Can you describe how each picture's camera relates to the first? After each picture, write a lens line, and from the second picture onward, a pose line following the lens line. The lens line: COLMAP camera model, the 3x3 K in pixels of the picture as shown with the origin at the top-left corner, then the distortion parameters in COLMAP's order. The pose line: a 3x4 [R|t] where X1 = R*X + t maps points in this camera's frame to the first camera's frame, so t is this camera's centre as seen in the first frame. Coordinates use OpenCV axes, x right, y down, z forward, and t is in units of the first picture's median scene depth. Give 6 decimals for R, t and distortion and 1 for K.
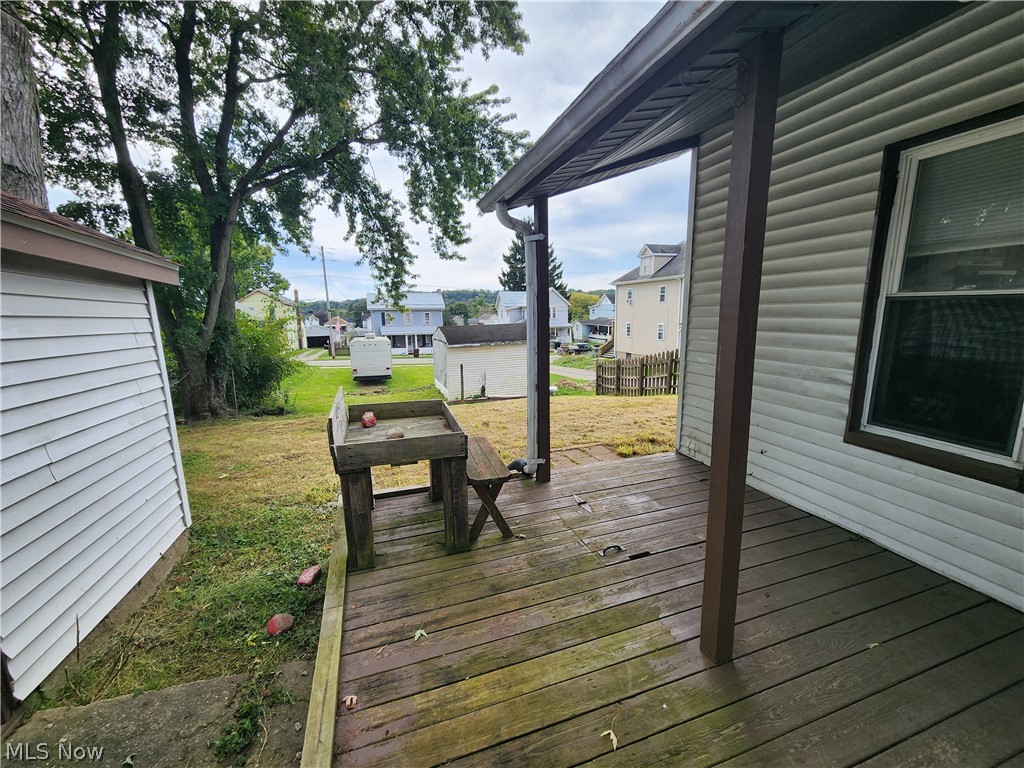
lens RADIAL K [[426.1, 0, 514.6], [0, 426.1, 387.8], [0, 0, 1]] dist [0.002319, -0.000454]
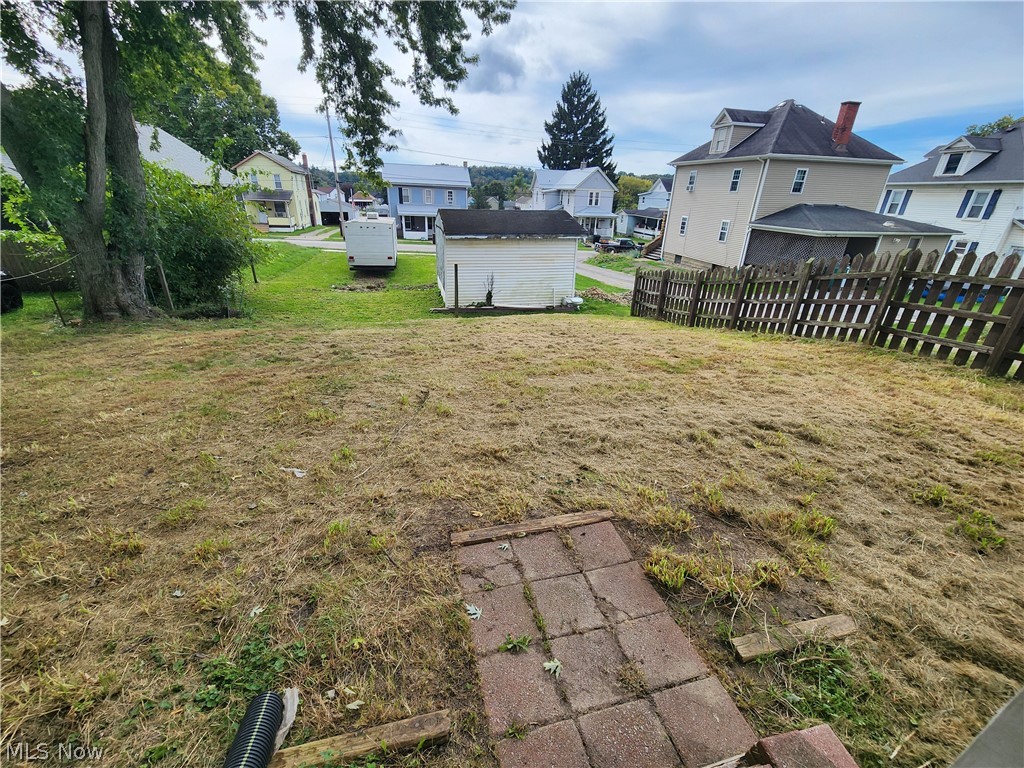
lens RADIAL K [[426.1, 0, 513.6], [0, 426.1, 384.5], [0, 0, 1]] dist [0.002319, -0.000454]
pose [[0.994371, 0.084059, -0.064505, 0.020483], [-0.066108, 0.967948, 0.242293, -0.017977], [0.082804, -0.236665, 0.968056, 0.102767]]
